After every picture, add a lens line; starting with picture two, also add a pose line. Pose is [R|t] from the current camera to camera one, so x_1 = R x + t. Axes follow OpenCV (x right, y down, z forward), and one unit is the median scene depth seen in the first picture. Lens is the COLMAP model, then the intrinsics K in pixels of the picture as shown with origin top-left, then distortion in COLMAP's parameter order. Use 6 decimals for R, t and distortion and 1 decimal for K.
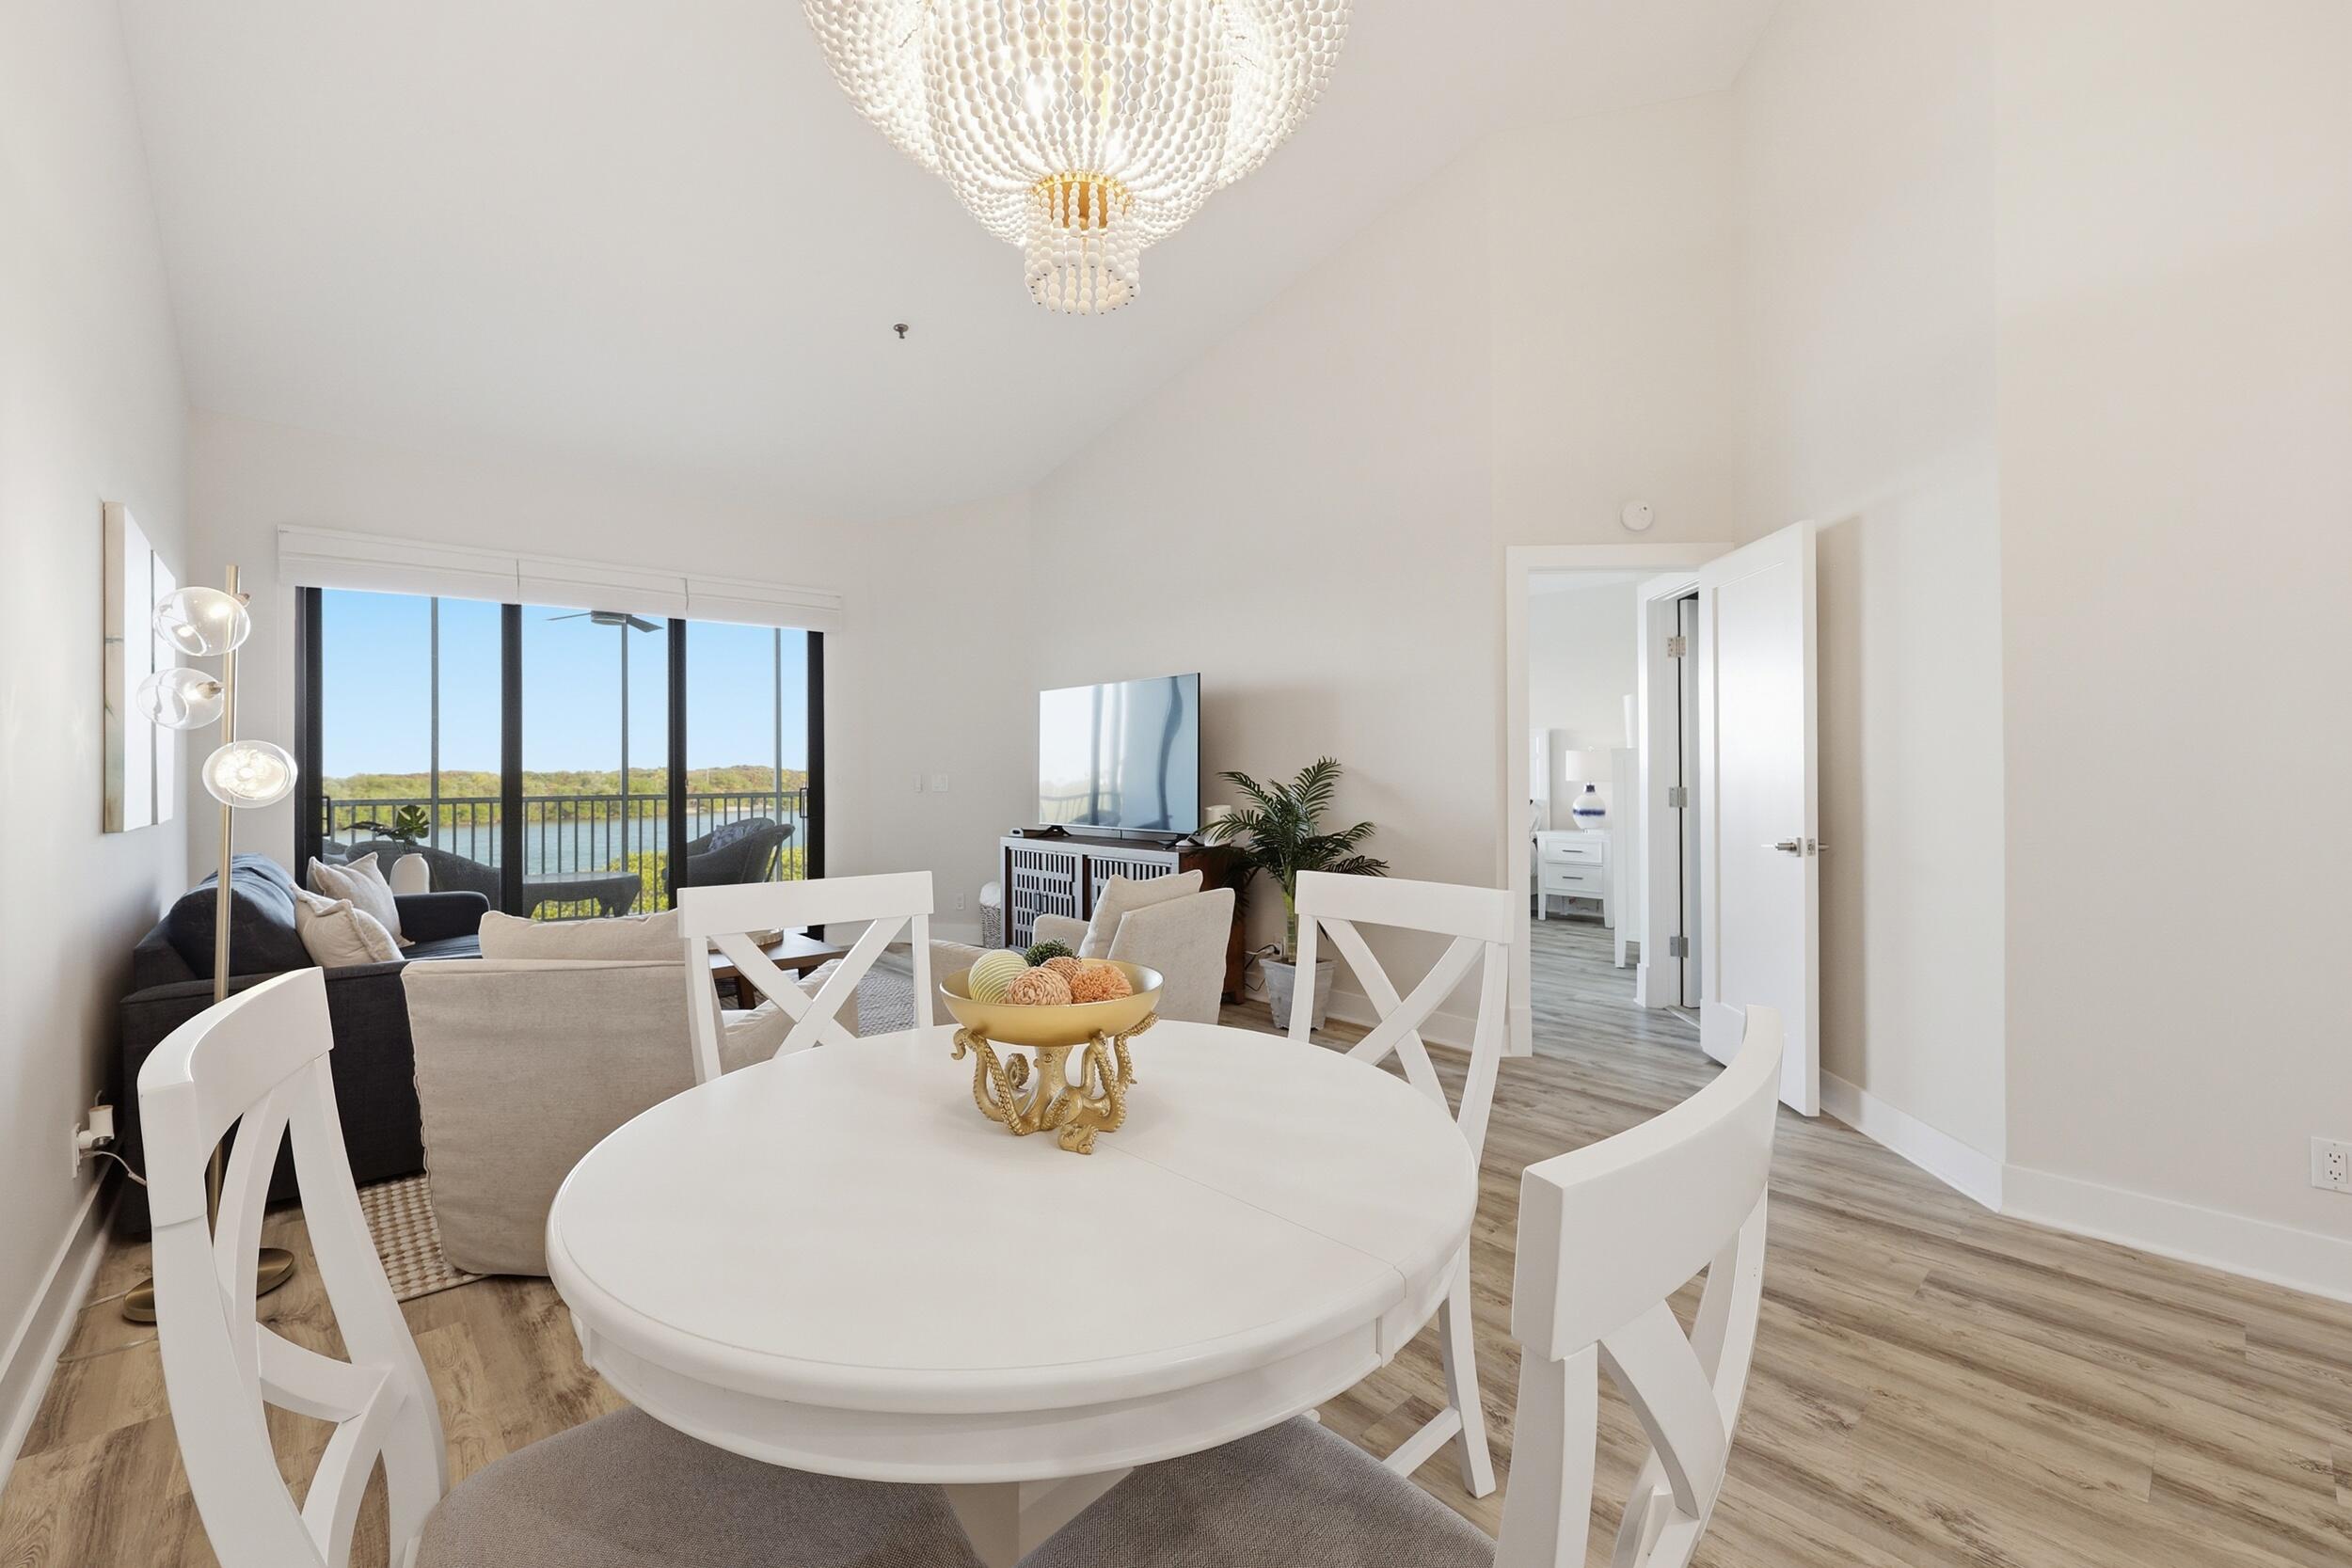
lens RADIAL K [[961.8, 0, 1169.5], [0, 961.8, 770.5], [0, 0, 1]] dist [-0.003793, -0.000462]
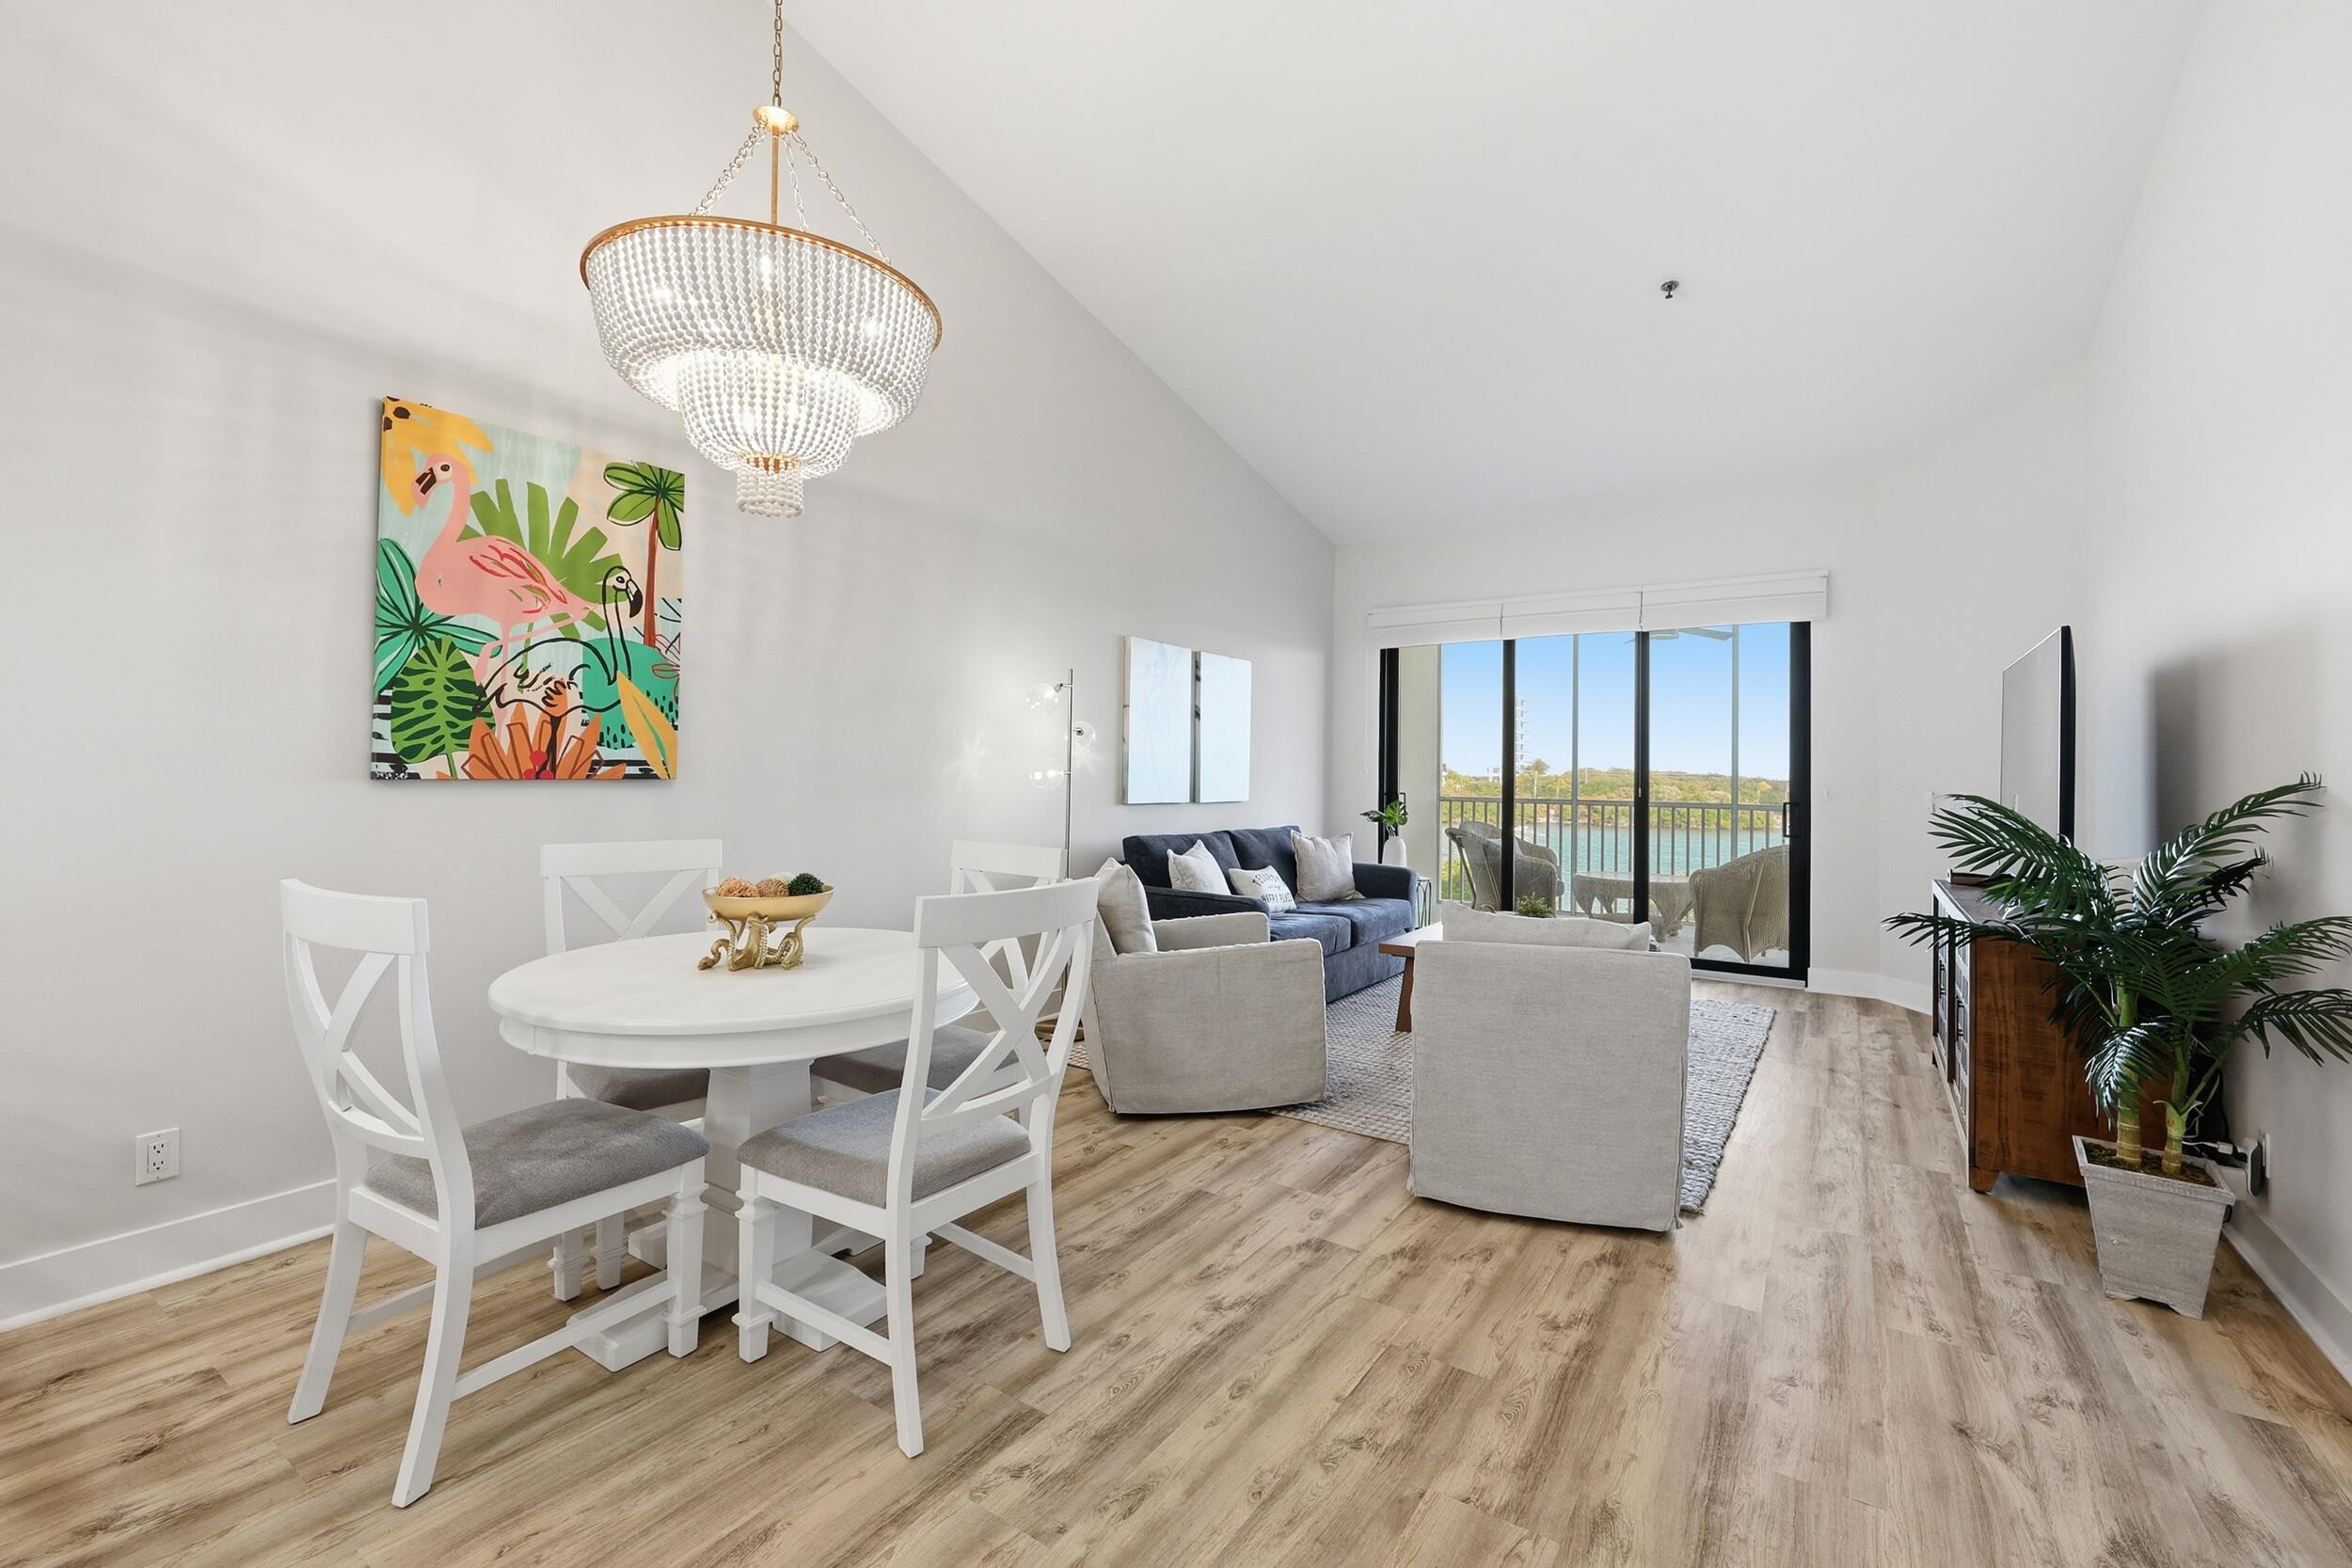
lens RADIAL K [[961.8, 0, 1171.9], [0, 961.8, 762.4], [0, 0, 1]] dist [-0.003793, -0.000462]
pose [[0.235026, 0.000190, -0.971989, 0.384251], [-0.017096, 0.999846, -0.003938, -0.006170], [0.971839, 0.017542, 0.234993, 0.282122]]
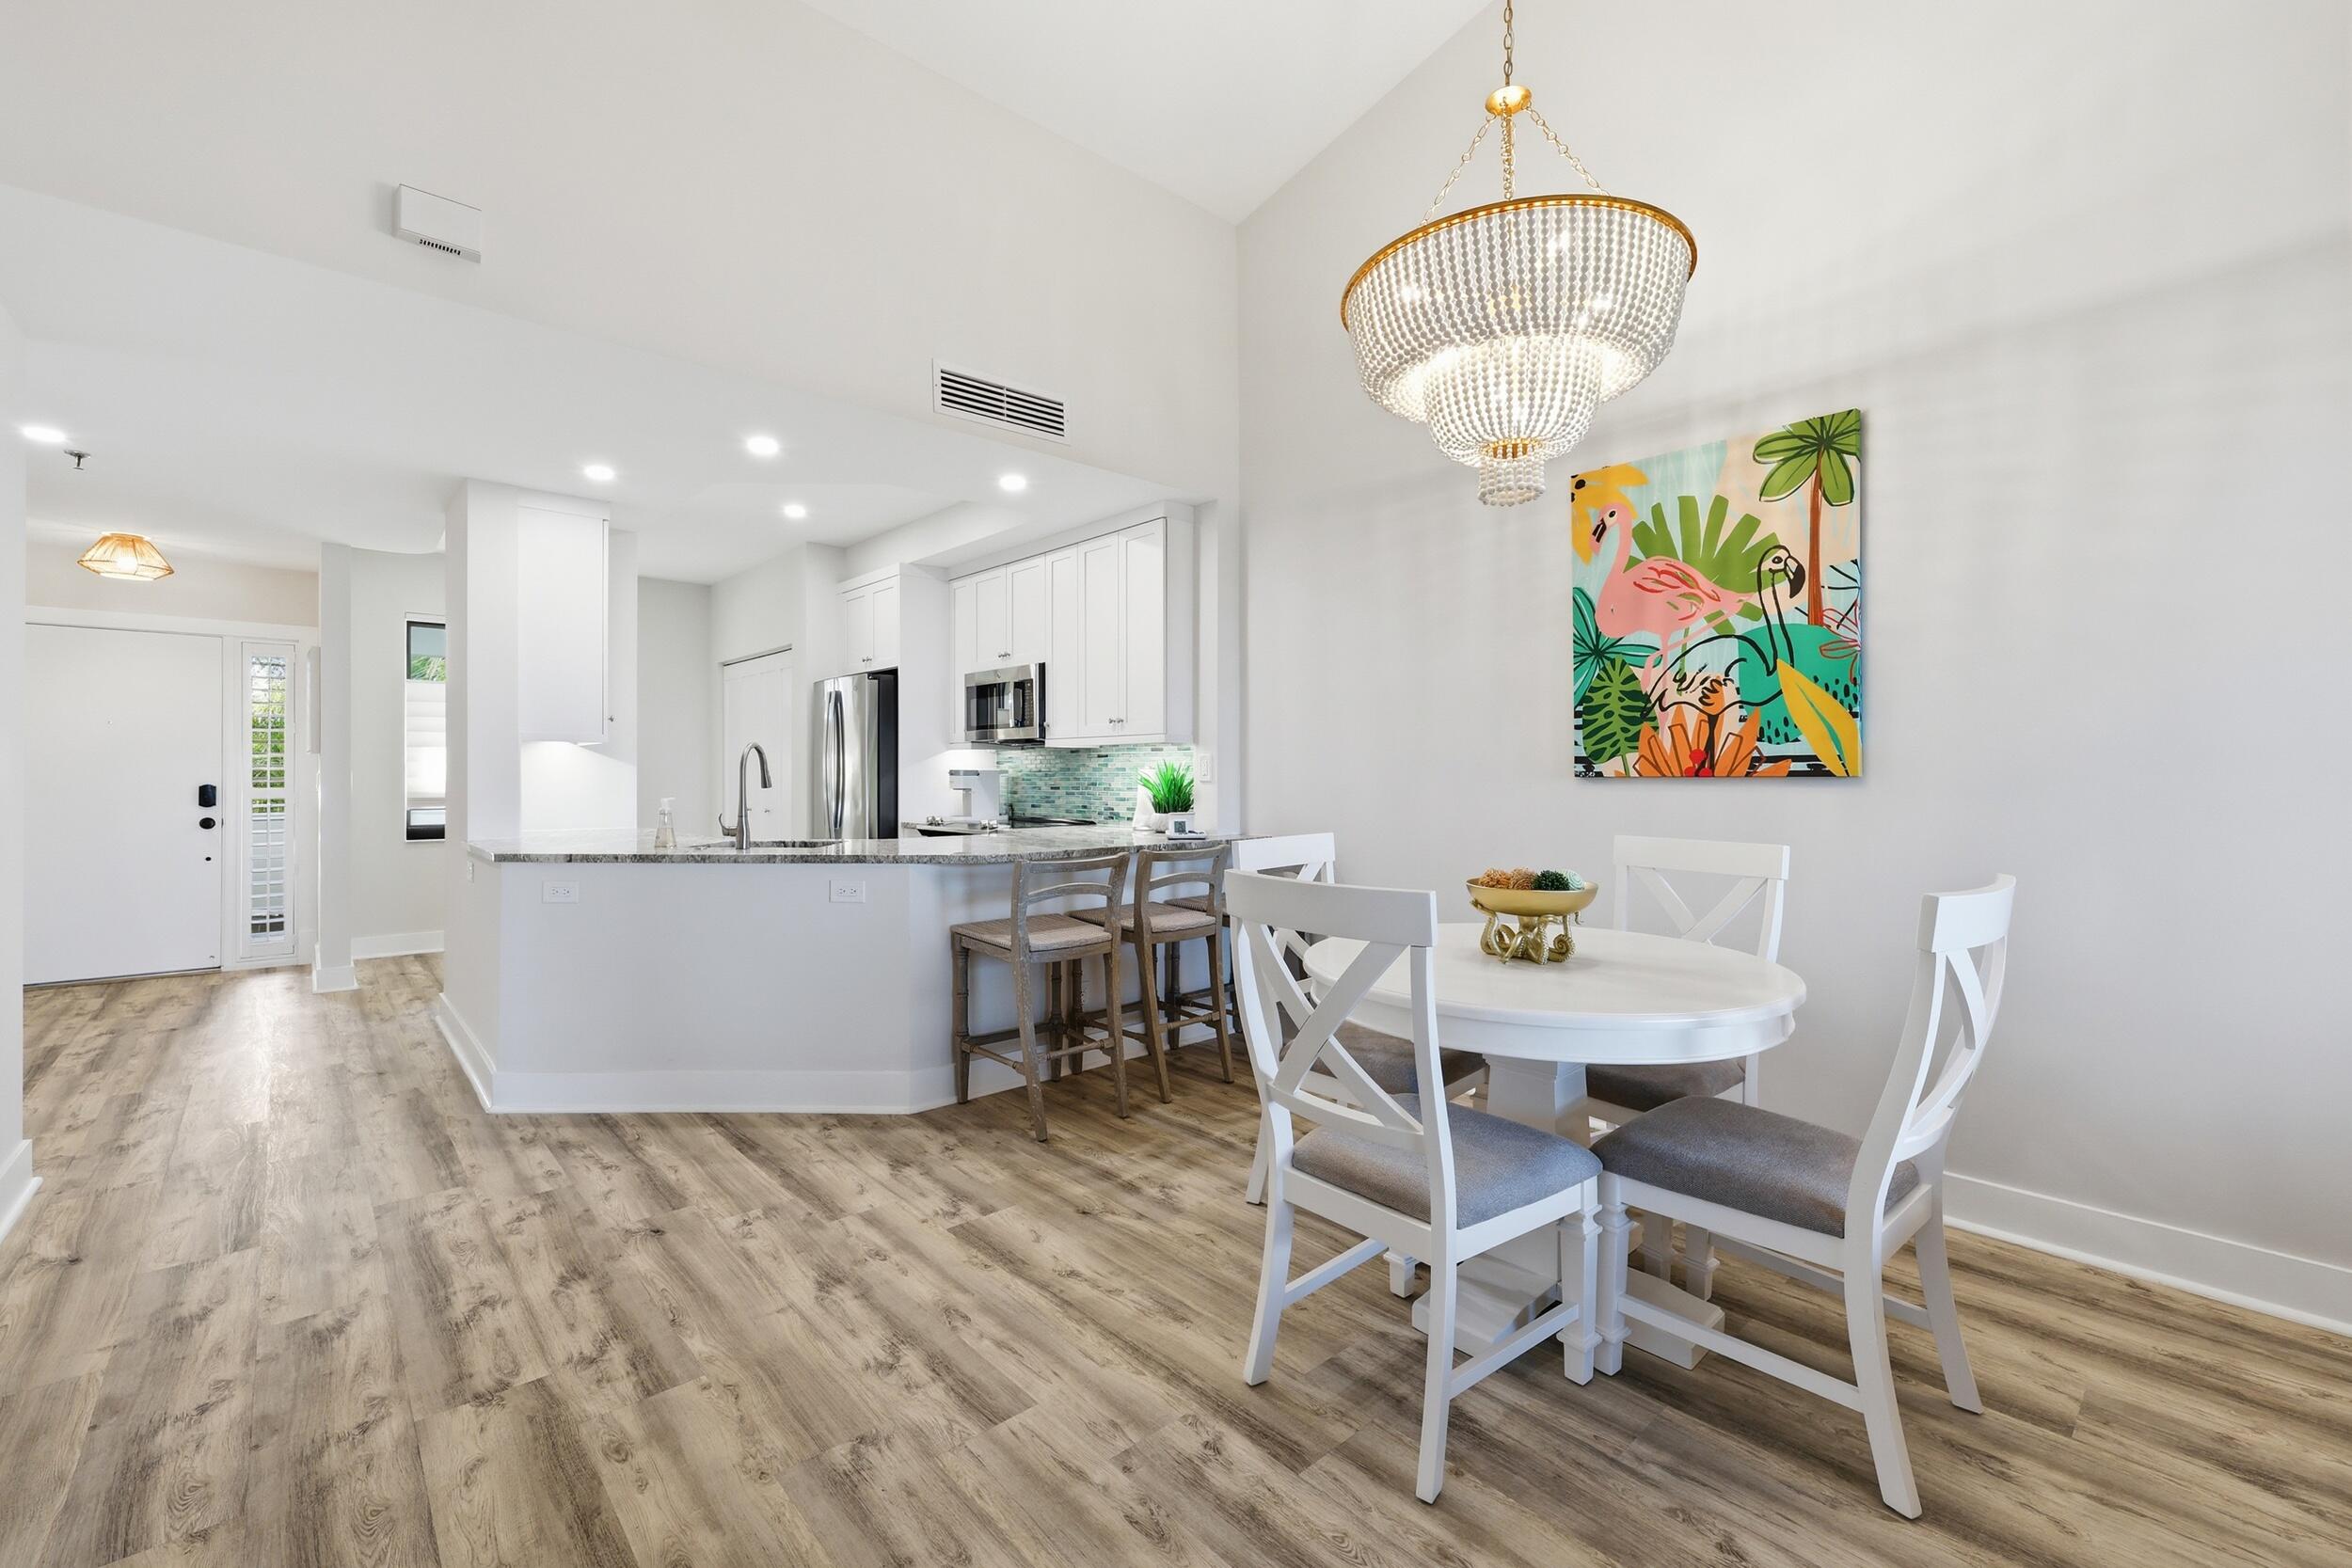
lens RADIAL K [[961.8, 0, 1174.7], [0, 961.8, 781.2], [0, 0, 1]] dist [-0.003793, -0.000462]
pose [[-0.999908, 0.004985, -0.012647, 0.117322], [0.004897, 0.999964, 0.006937, 0.003360], [0.012681, 0.006874, -0.999896, 0.585563]]
